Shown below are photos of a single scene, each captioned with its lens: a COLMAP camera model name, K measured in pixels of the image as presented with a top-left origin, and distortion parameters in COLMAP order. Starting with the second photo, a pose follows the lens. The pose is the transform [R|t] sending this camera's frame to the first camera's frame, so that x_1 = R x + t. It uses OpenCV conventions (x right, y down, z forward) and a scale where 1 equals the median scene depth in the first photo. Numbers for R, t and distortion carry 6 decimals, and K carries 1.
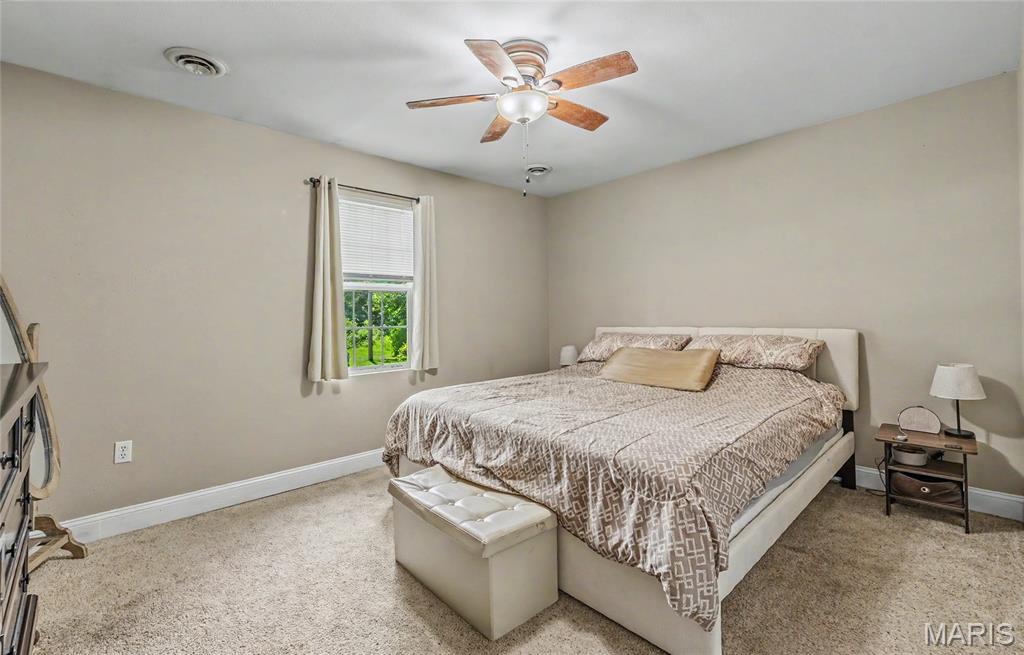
lens RADIAL K [[441.9, 0, 510.1], [0, 441.9, 325.7], [0, 0, 1]] dist [0.004457, -0.000101]
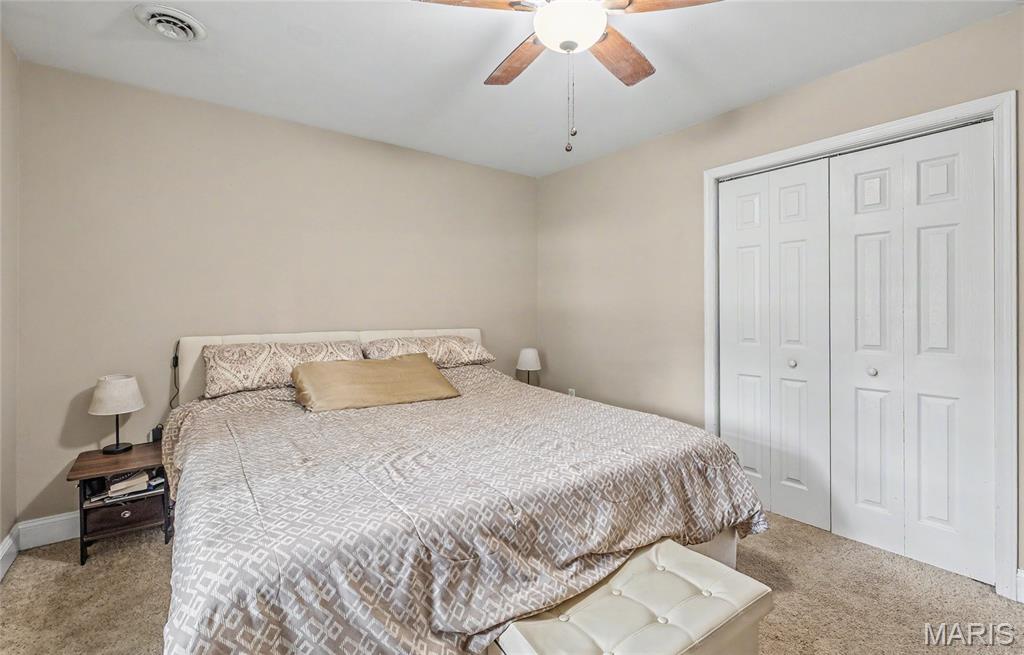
lens RADIAL K [[441.9, 0, 515.0], [0, 441.9, 321.6], [0, 0, 1]] dist [0.004457, -0.000101]
pose [[0.119388, -0.002011, 0.992846, -0.704603], [0.022709, 0.999742, -0.000706, -0.013990], [-0.992588, 0.022631, 0.119402, 1.032212]]
